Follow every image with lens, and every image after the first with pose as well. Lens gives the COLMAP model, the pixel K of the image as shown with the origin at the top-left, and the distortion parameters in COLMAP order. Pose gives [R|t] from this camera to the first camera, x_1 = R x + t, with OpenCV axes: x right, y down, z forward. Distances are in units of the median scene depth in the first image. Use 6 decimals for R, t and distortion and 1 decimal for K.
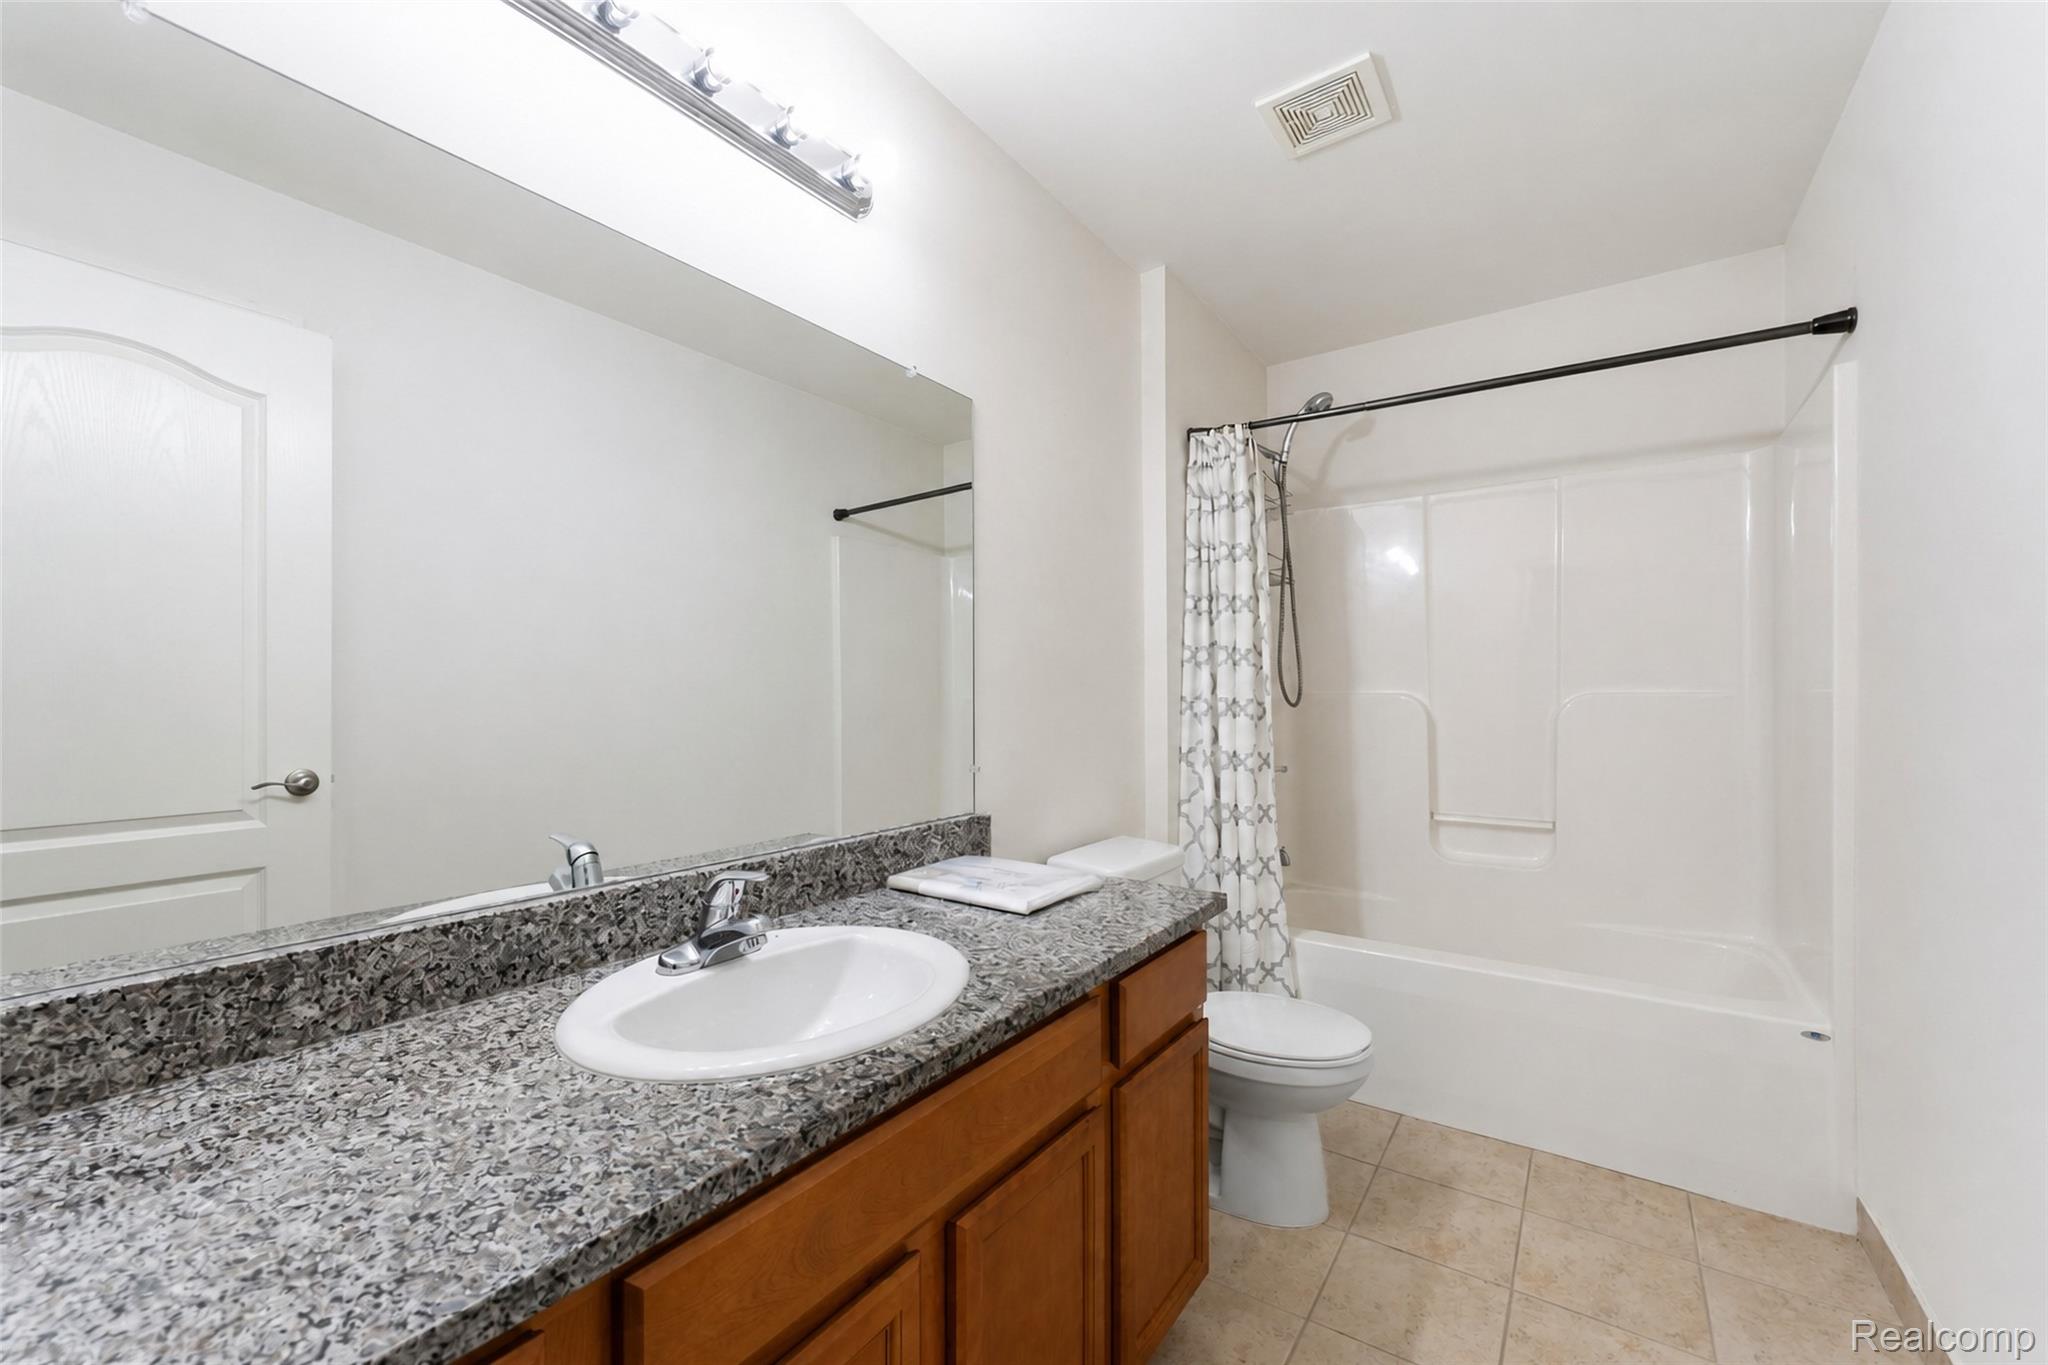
lens RADIAL K [[820.5, 0, 1025.3], [0, 820.5, 690.8], [0, 0, 1]] dist [0.000491, -0.000028]
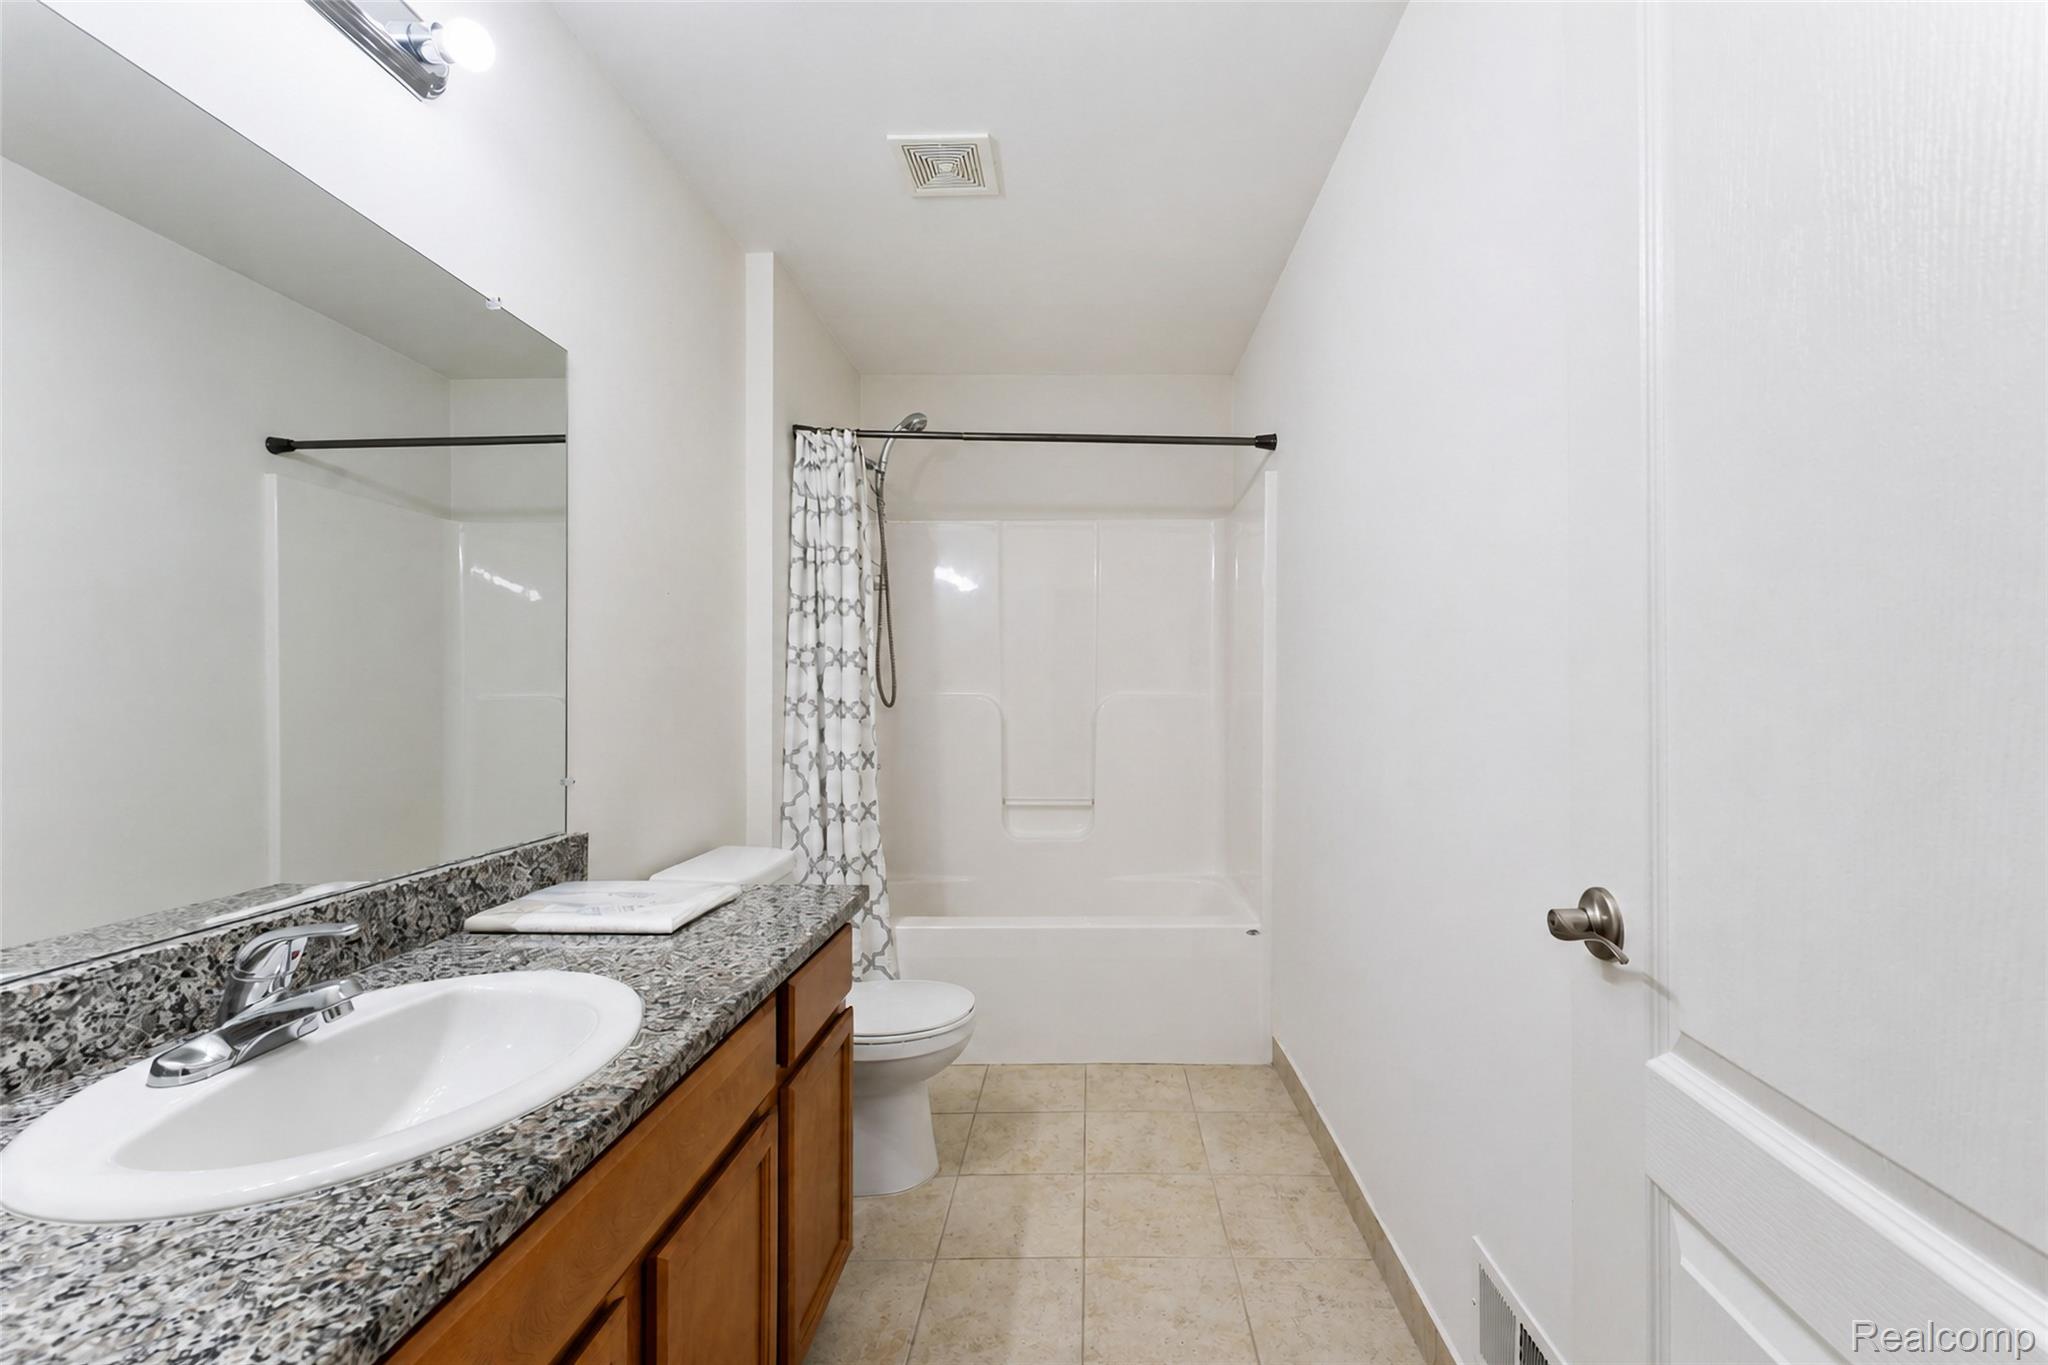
lens RADIAL K [[829.7, 0, 1102.9], [0, 829.7, 698.4], [0, 0, 1]] dist [0.000449, -0.003286]
pose [[0.812285, 0.000319, 0.583261, -0.113475], [-0.004988, 0.999967, 0.006401, -0.000735], [-0.583240, -0.008108, 0.812260, -0.033356]]
